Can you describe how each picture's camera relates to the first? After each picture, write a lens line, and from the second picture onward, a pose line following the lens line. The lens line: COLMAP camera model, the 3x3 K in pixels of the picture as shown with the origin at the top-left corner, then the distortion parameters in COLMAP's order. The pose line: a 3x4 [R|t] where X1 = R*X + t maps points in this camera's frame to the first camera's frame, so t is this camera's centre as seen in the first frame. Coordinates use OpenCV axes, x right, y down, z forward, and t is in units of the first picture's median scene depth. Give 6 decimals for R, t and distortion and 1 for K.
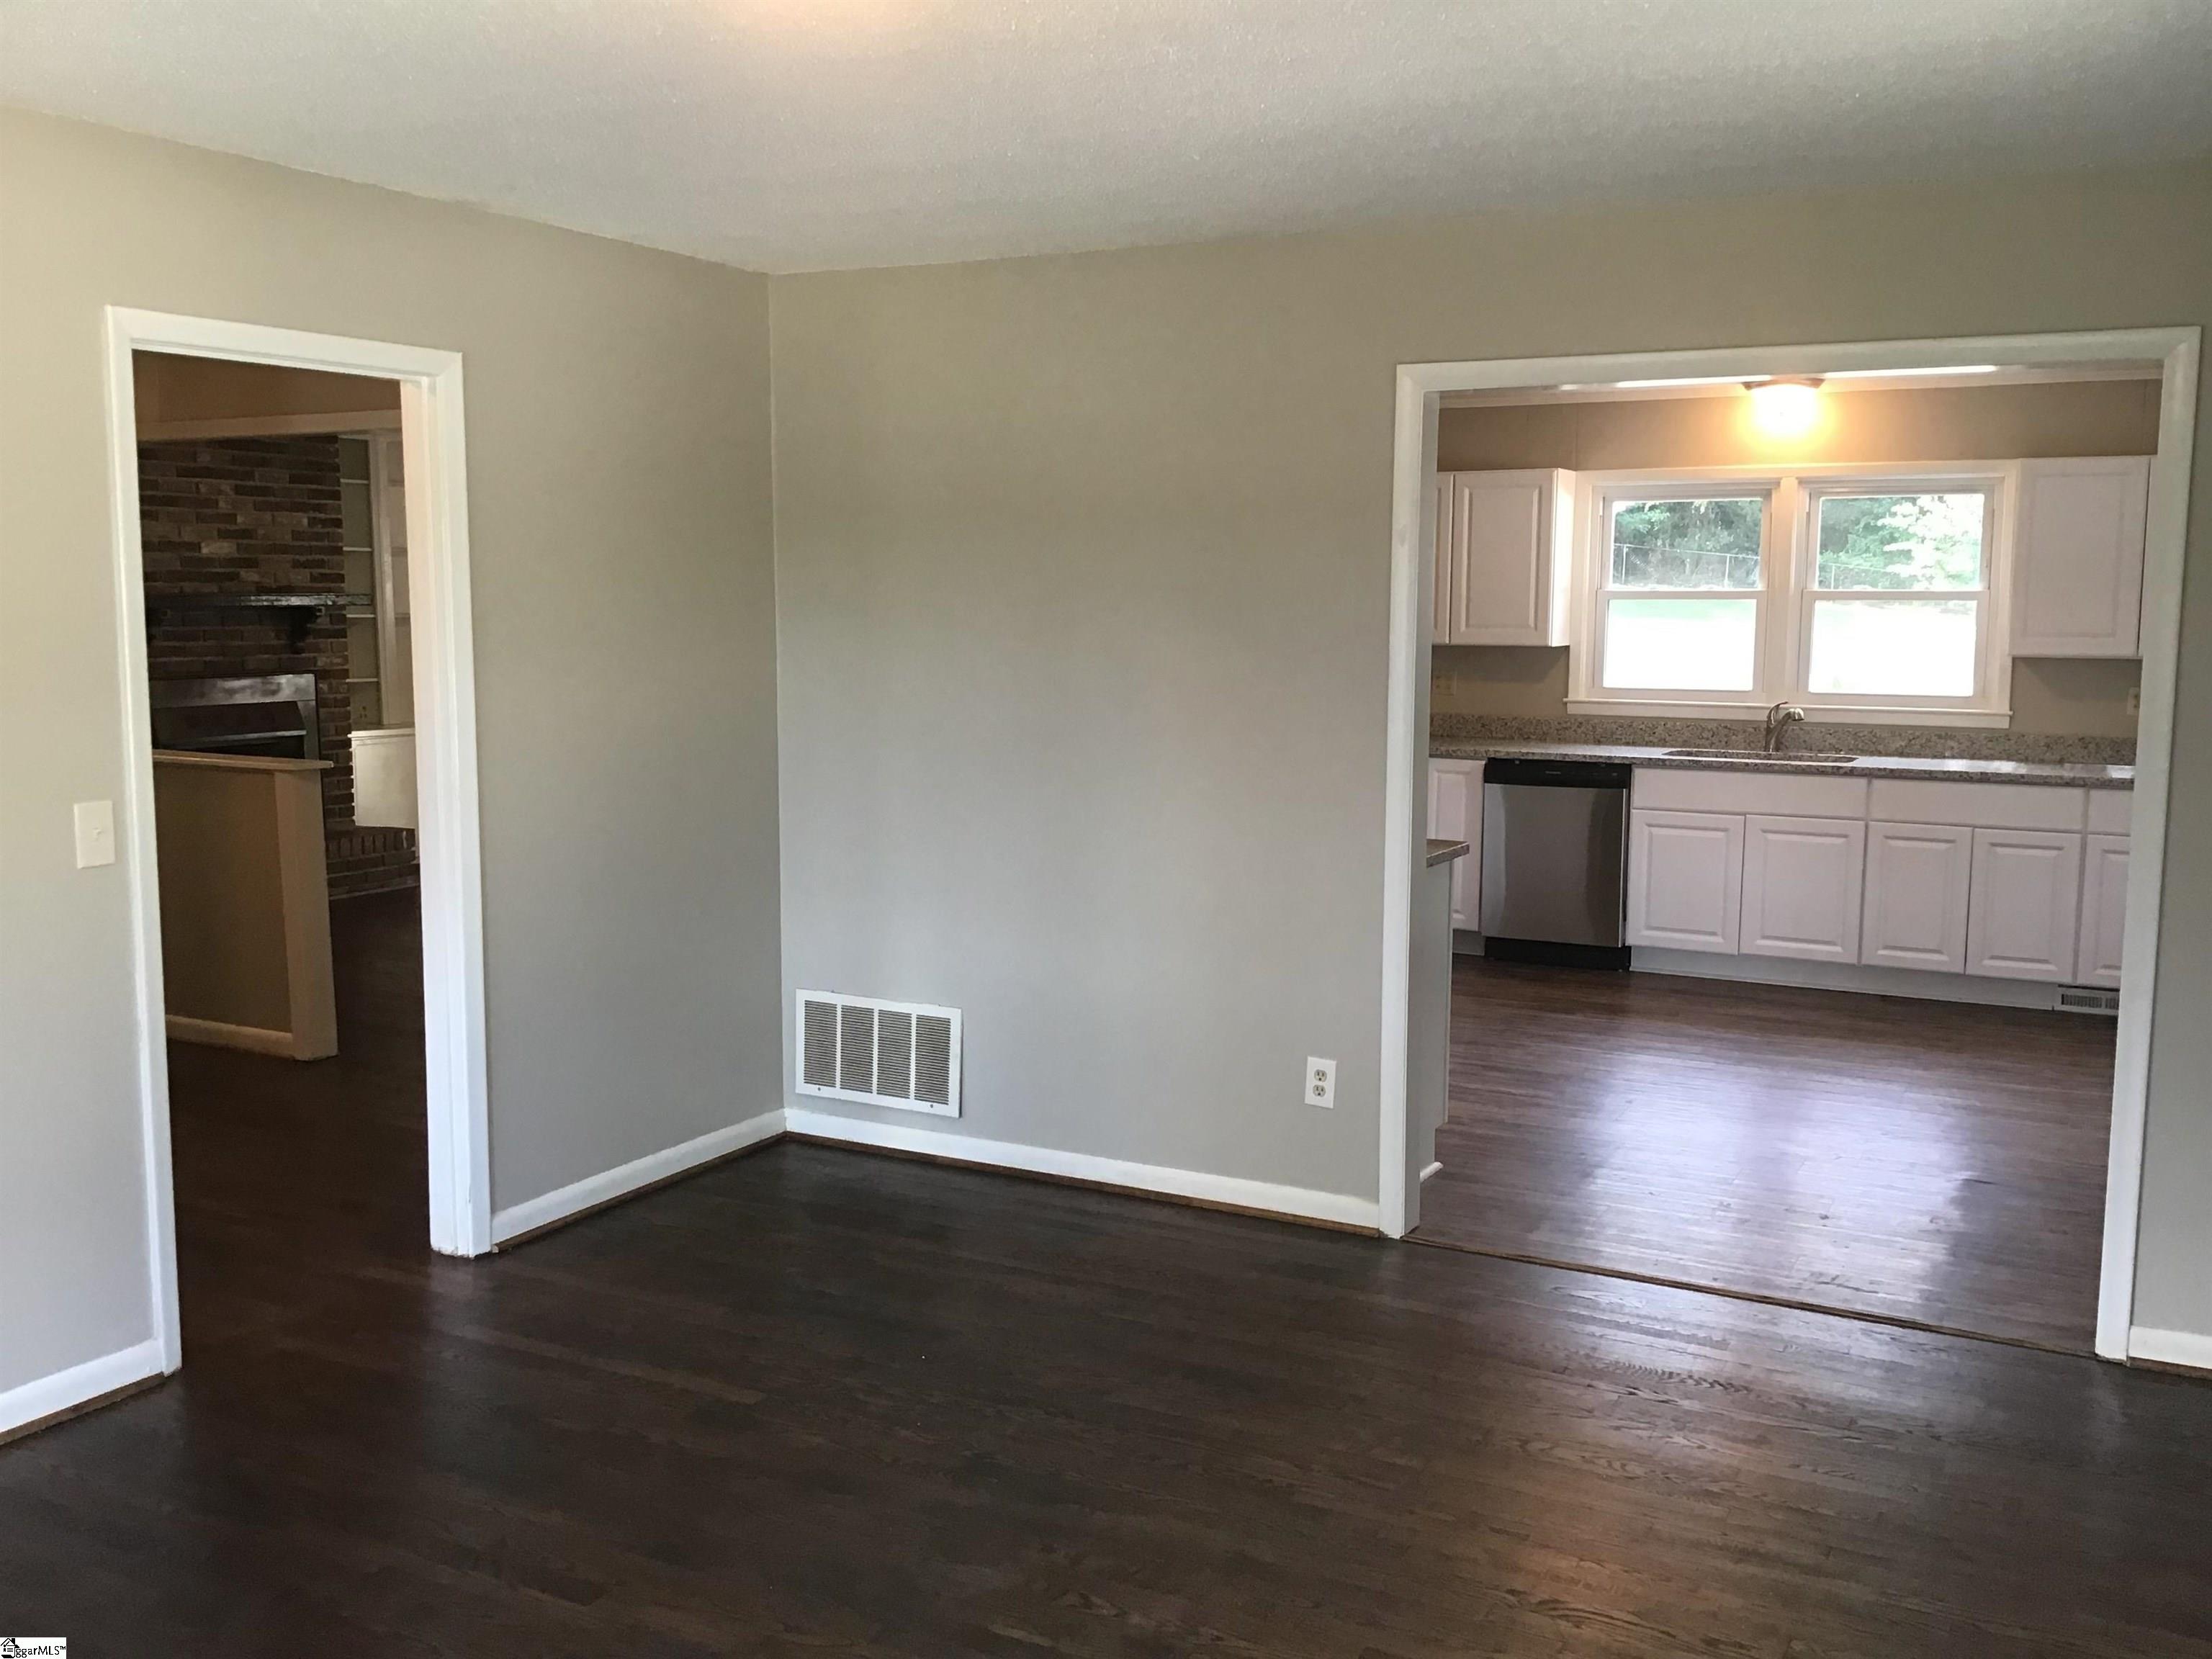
lens RADIAL K [[2031.0, 0, 1102.1], [0, 2031.0, 827.3], [0, 0, 1]] dist [0.021447, 0.000000]
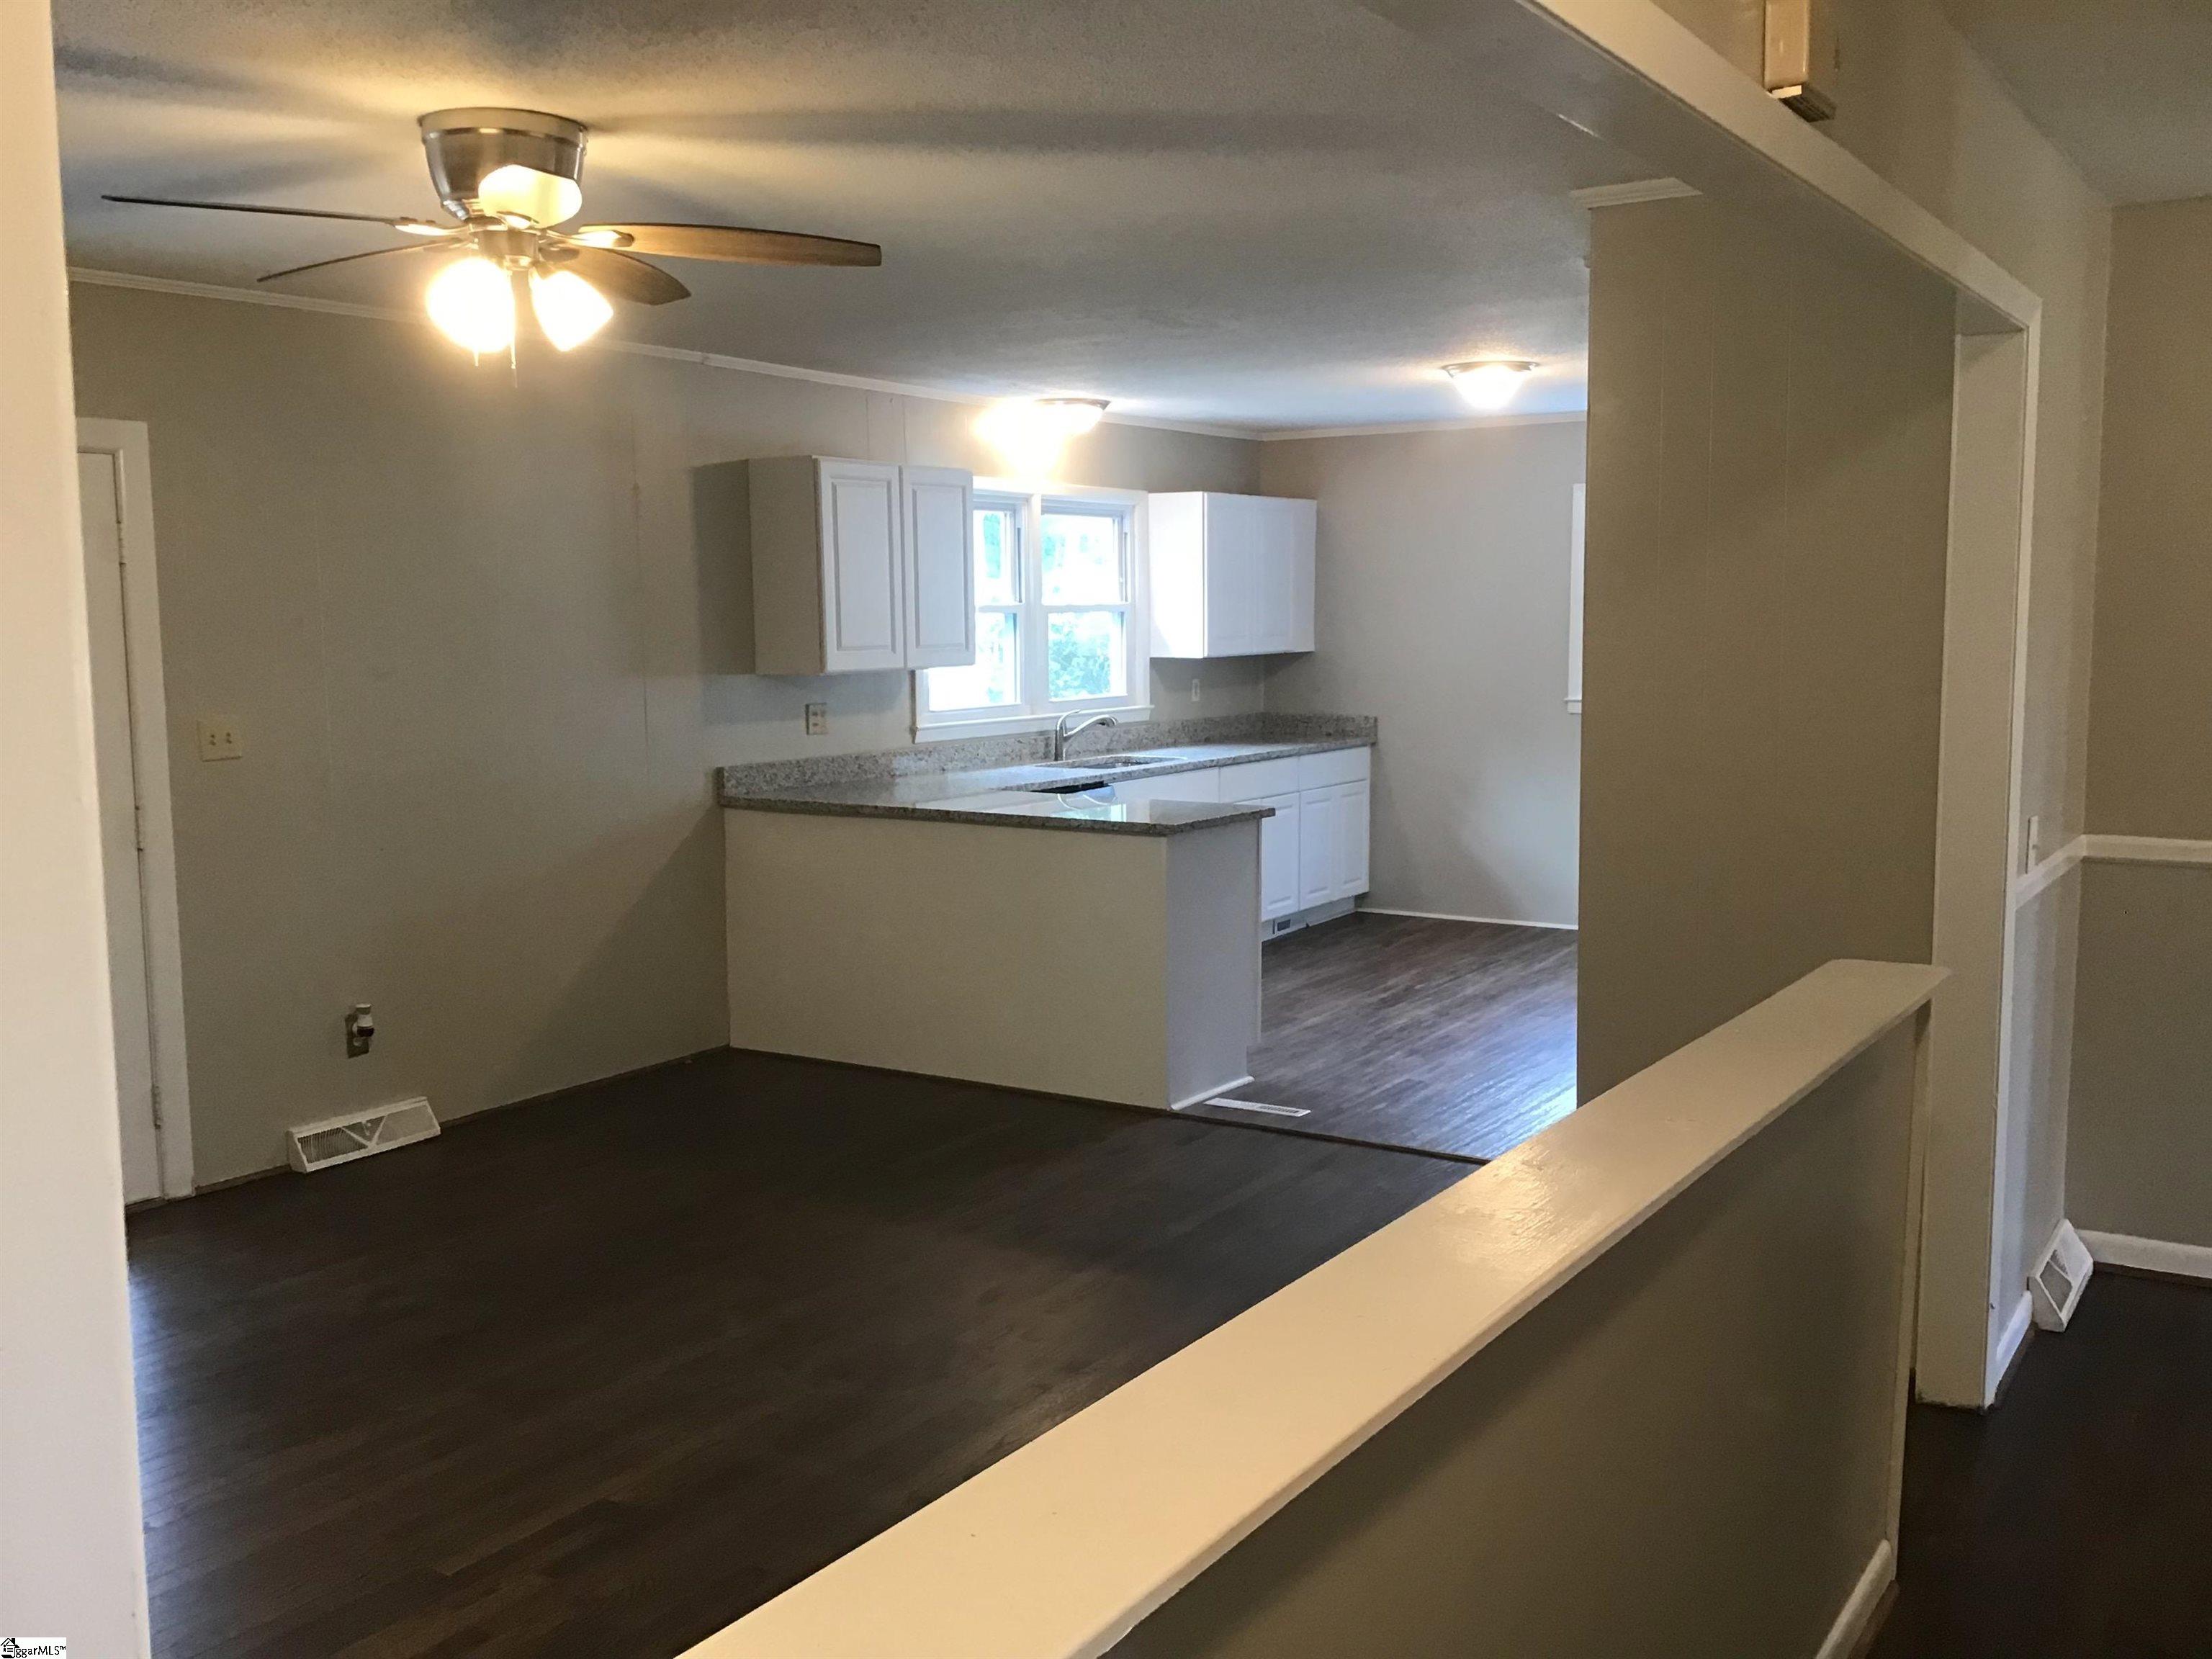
lens RADIAL K [[2031.0, 0, 1102.4], [0, 2031.0, 830.8], [0, 0, 1]] dist [0.021447, 0.000000]
pose [[0.069954, -0.114637, 0.990941, -0.702998], [0.132197, 0.985679, 0.104696, -0.108617], [-0.988752, 0.123675, 0.084107, 0.911700]]
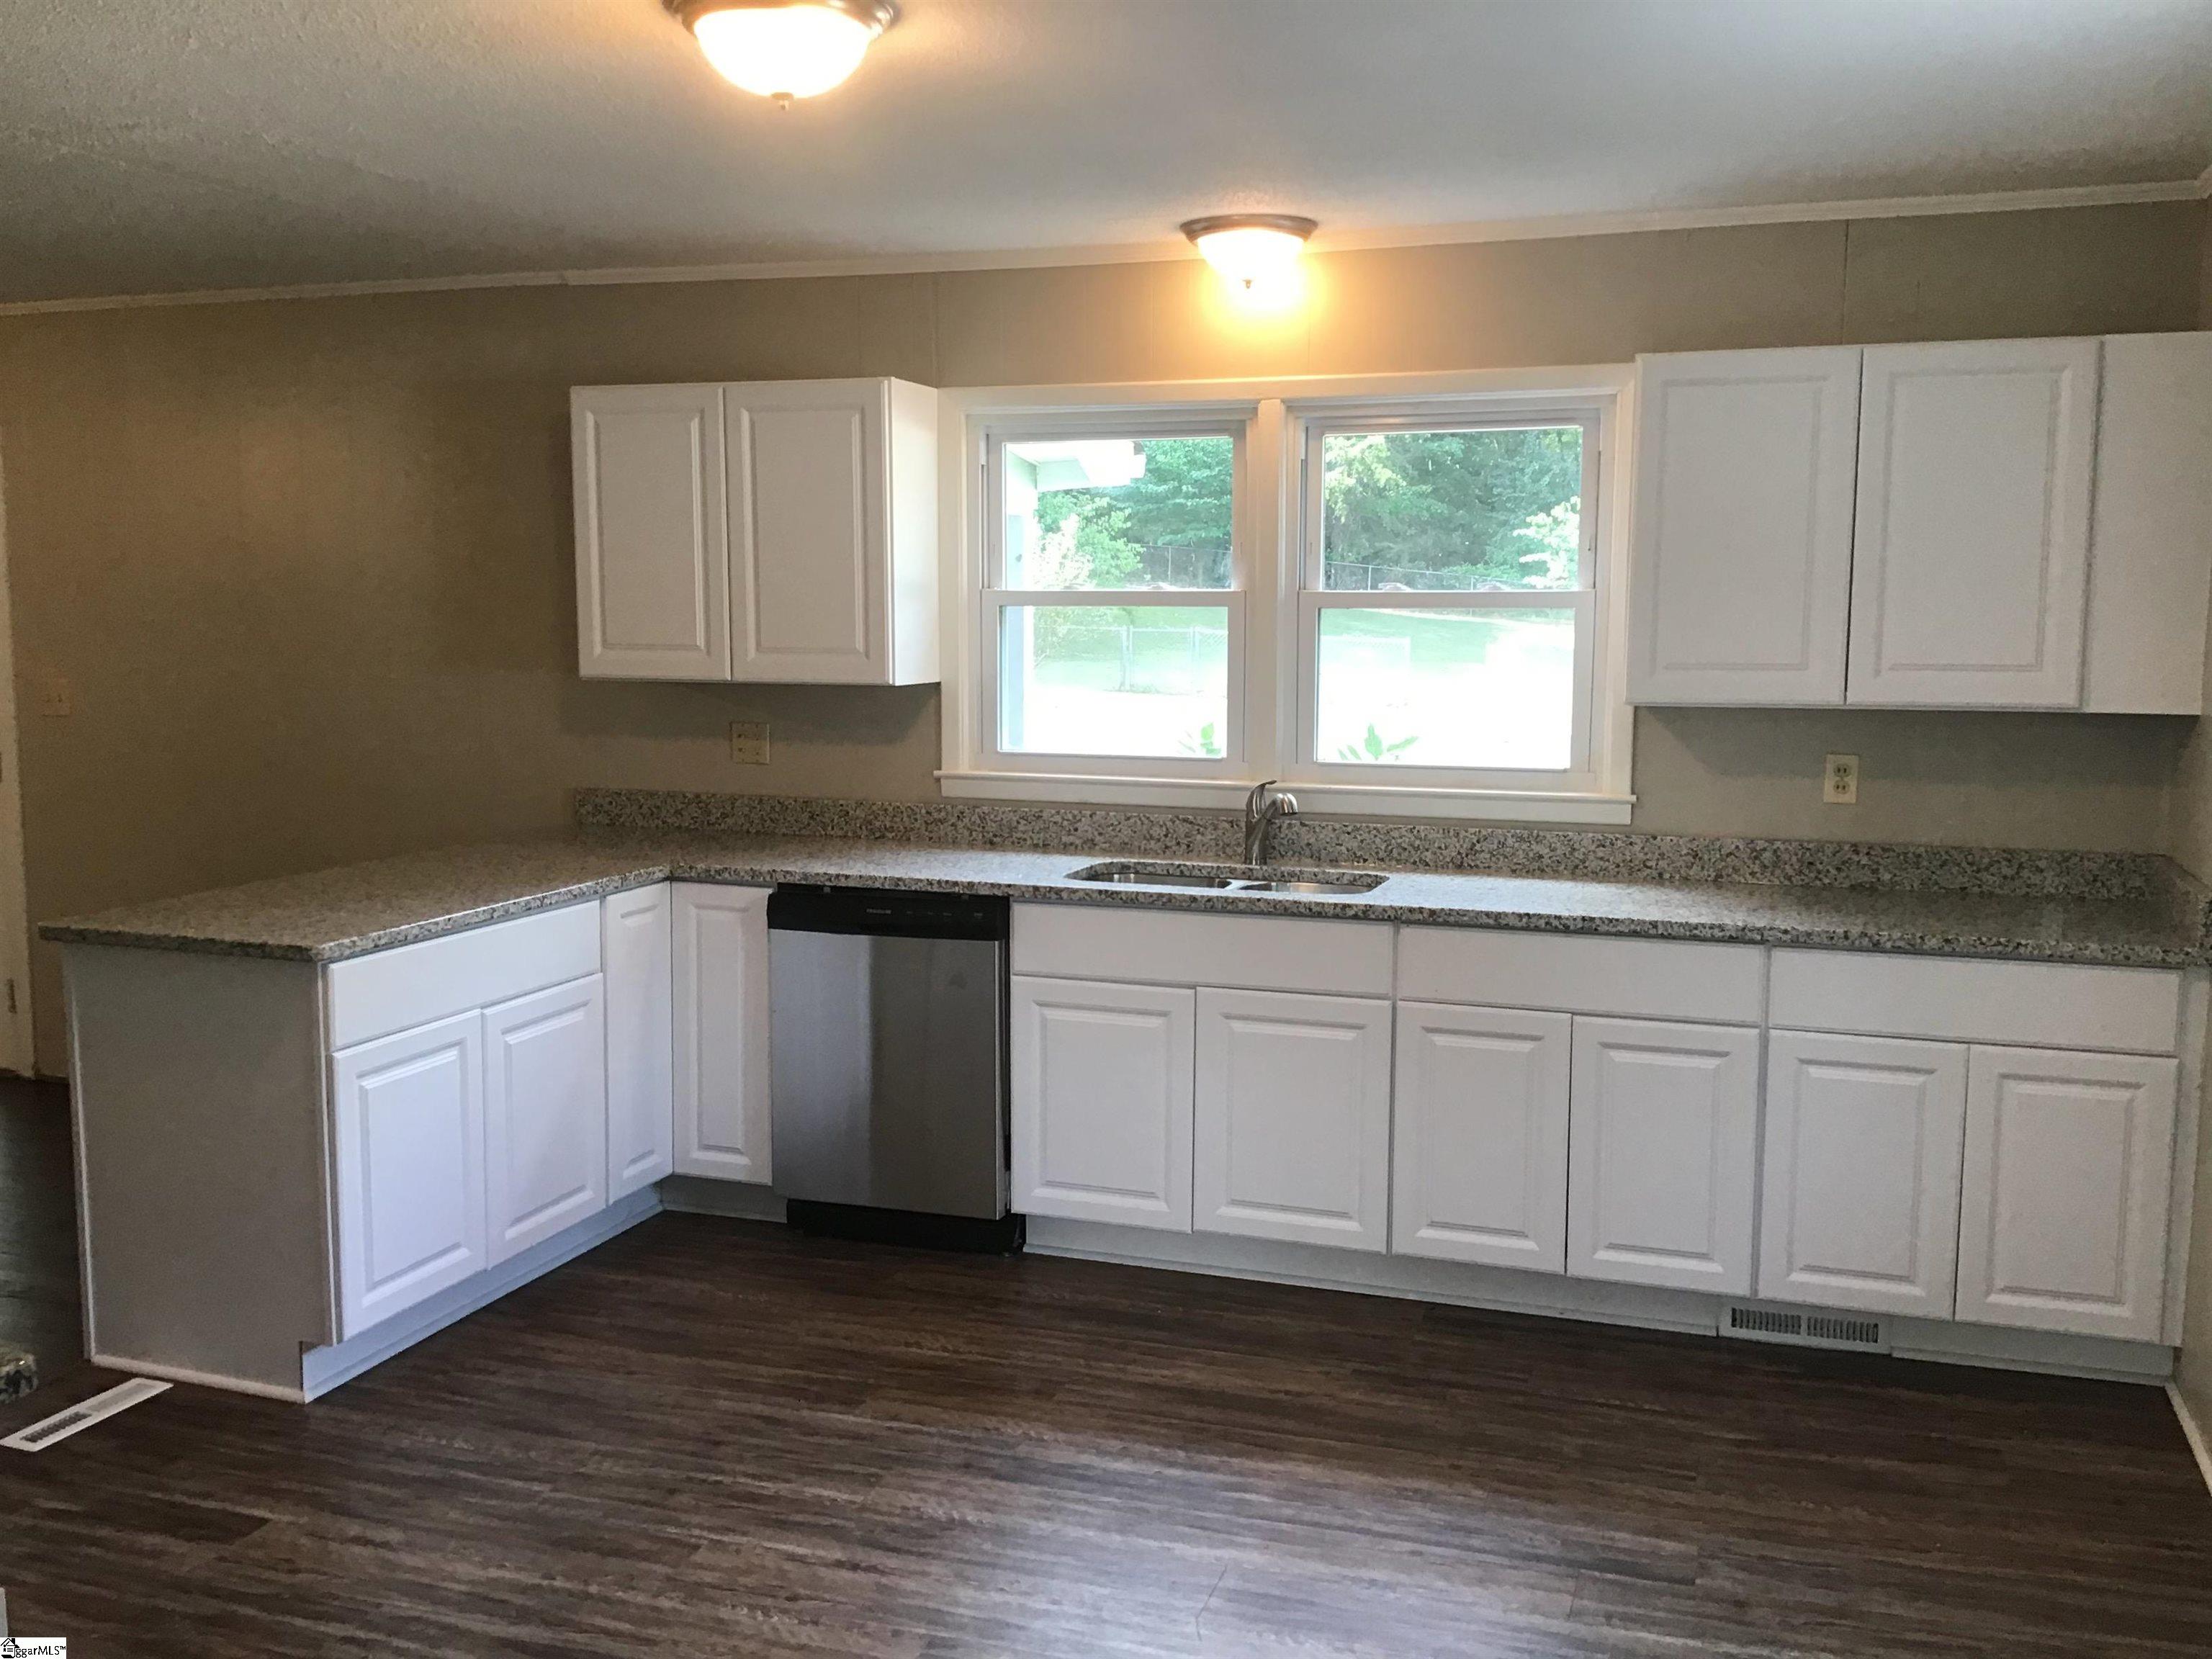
lens RADIAL K [[2031.0, 0, 1097.5], [0, 2031.0, 816.4], [0, 0, 1]] dist [0.021447, 0.000000]
pose [[0.987821, -0.018738, 0.154462, 0.196843], [0.020558, 0.999737, -0.010194, -0.046622], [-0.154230, 0.013246, 0.987946, 0.433250]]
